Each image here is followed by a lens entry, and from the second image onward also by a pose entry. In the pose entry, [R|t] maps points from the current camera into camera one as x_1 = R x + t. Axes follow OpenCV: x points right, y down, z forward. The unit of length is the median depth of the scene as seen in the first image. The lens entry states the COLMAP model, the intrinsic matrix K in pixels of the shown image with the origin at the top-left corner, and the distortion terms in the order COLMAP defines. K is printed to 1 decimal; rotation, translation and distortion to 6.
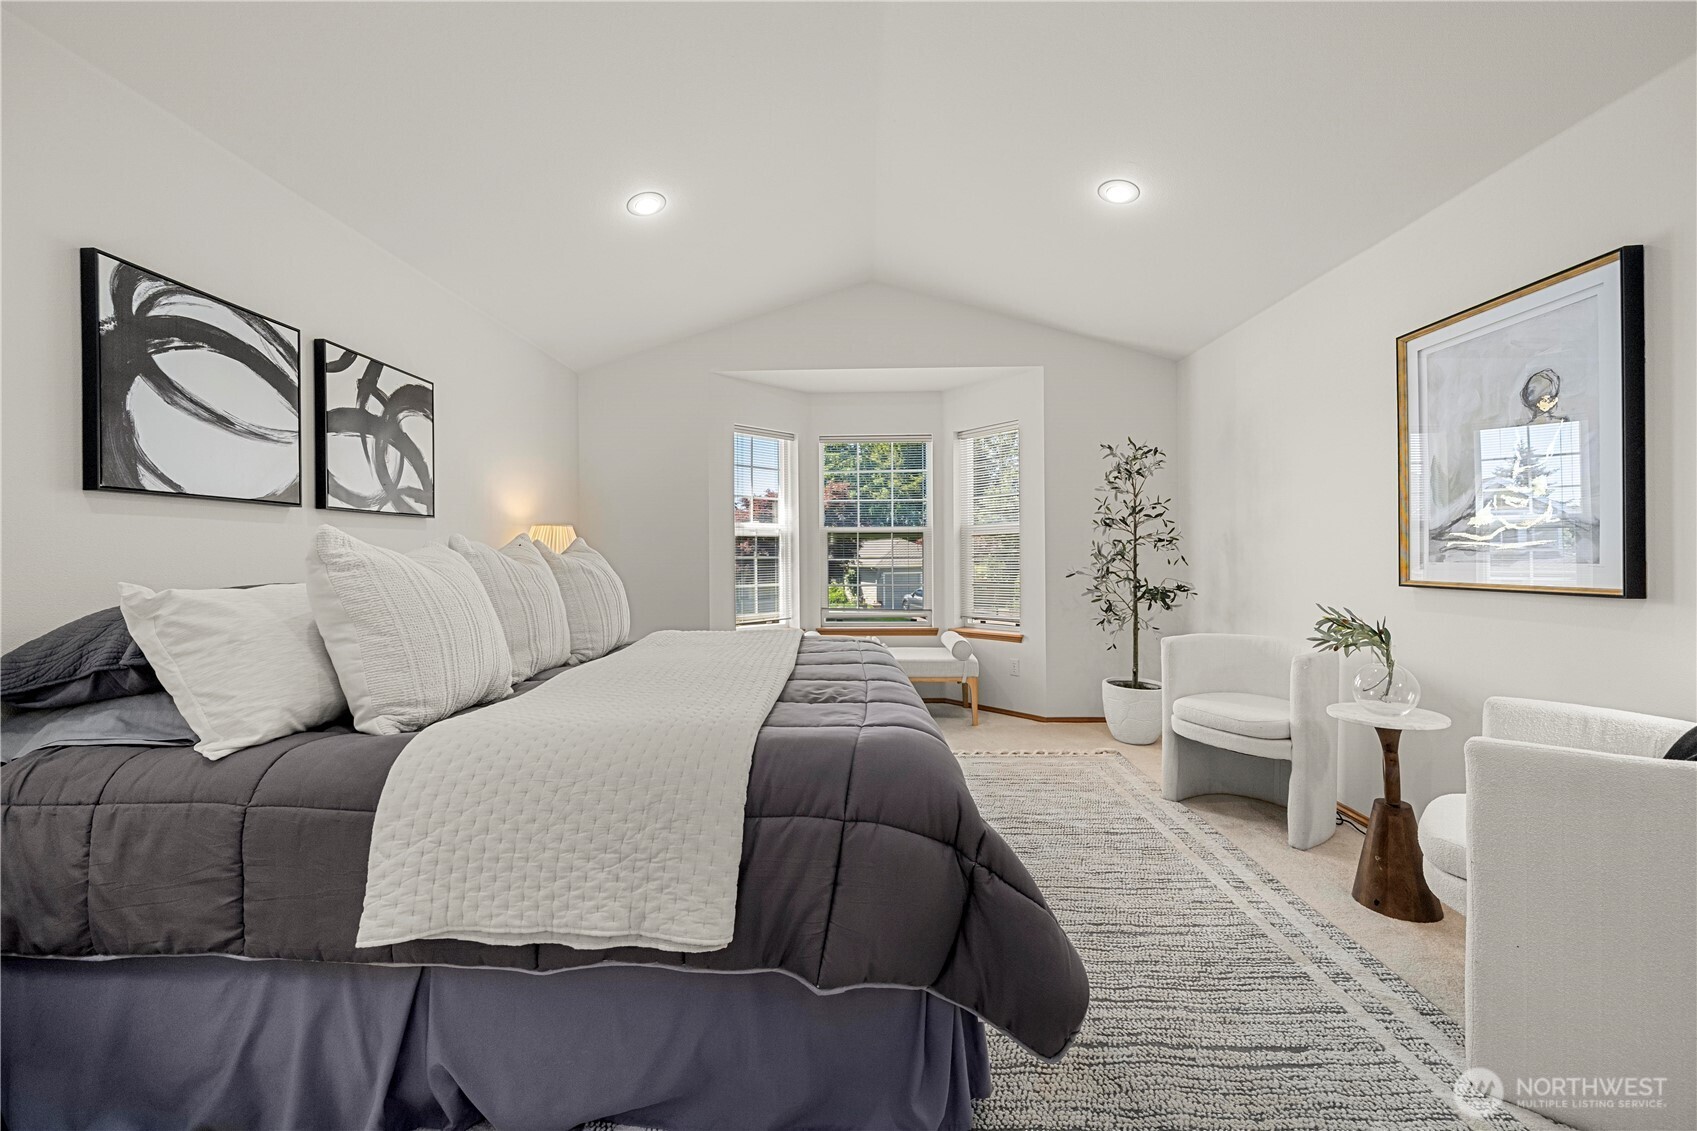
lens RADIAL K [[651.7, 0, 850.9], [0, 651.7, 555.0], [0, 0, 1]] dist [-0.002116, -0.000191]
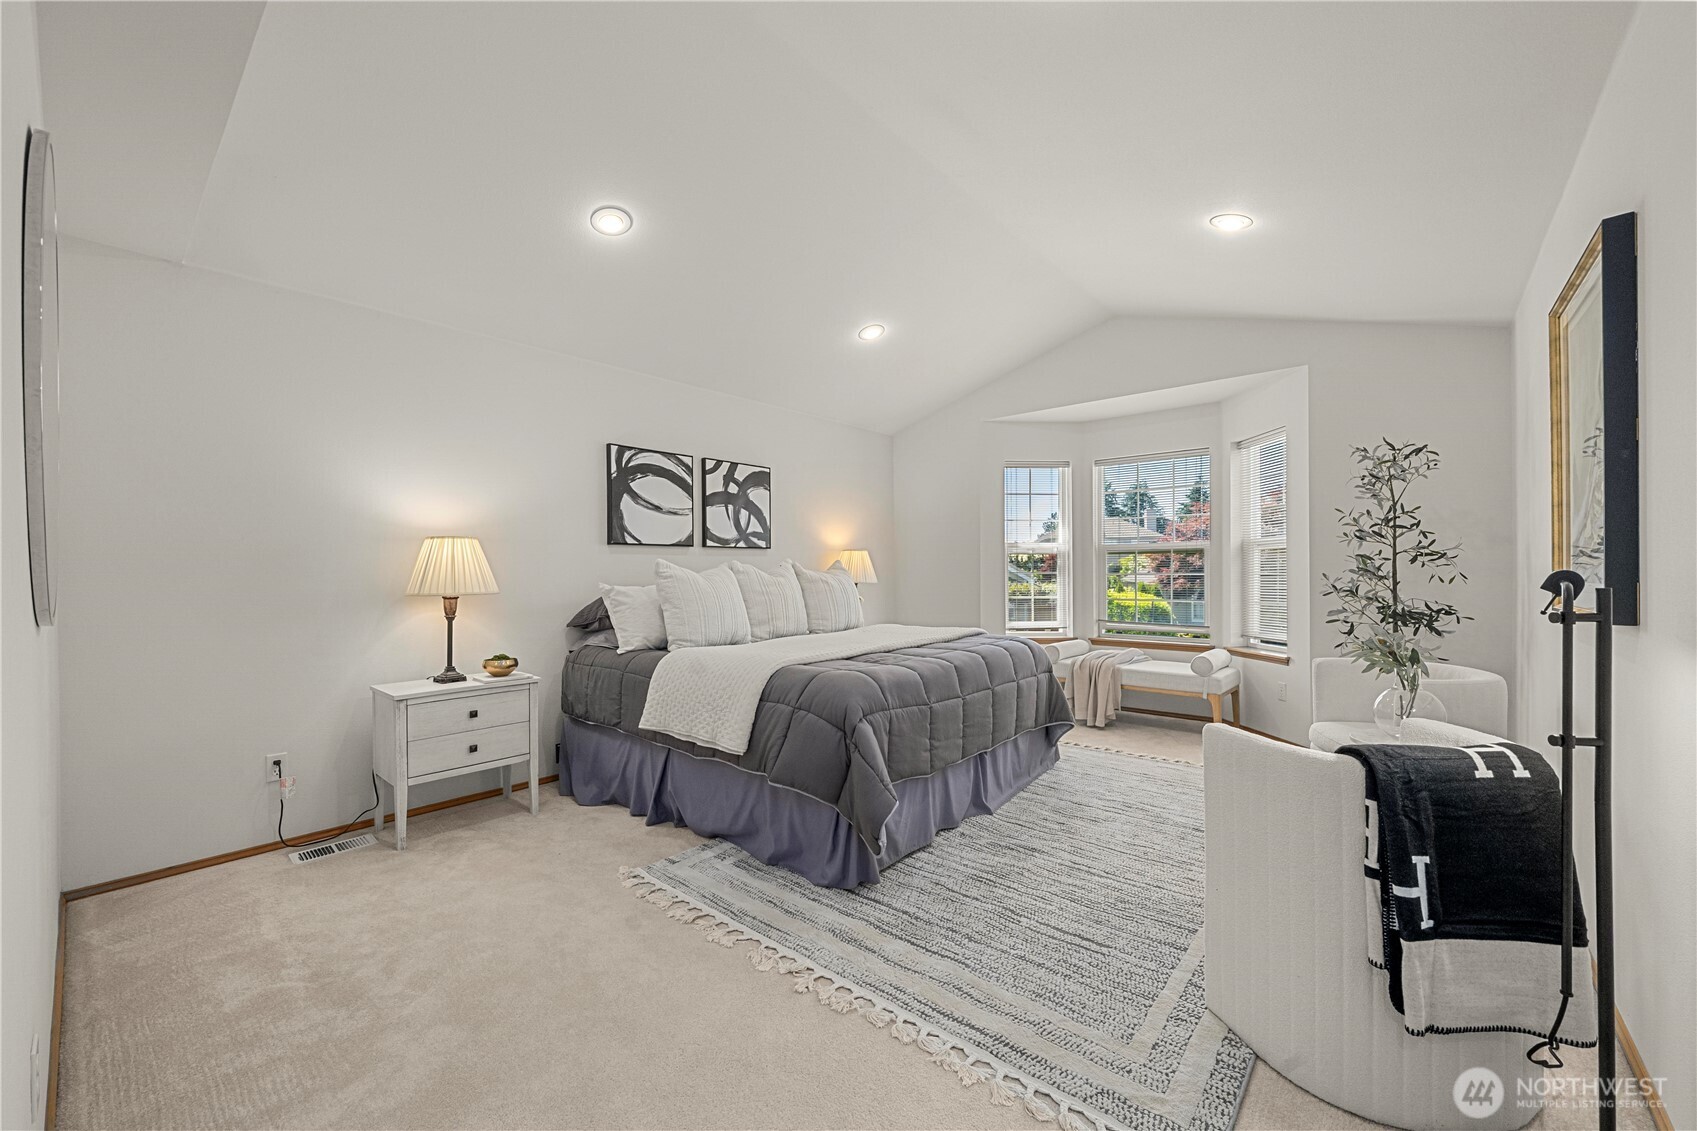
lens RADIAL K [[651.7, 0, 851.4], [0, 651.7, 571.7], [0, 0, 1]] dist [-0.002116, -0.000191]
pose [[0.785134, 0.001631, -0.619323, 0.655305], [0.000660, 0.999994, 0.003470, -0.005052], [0.619325, -0.003133, 0.785128, -0.213308]]
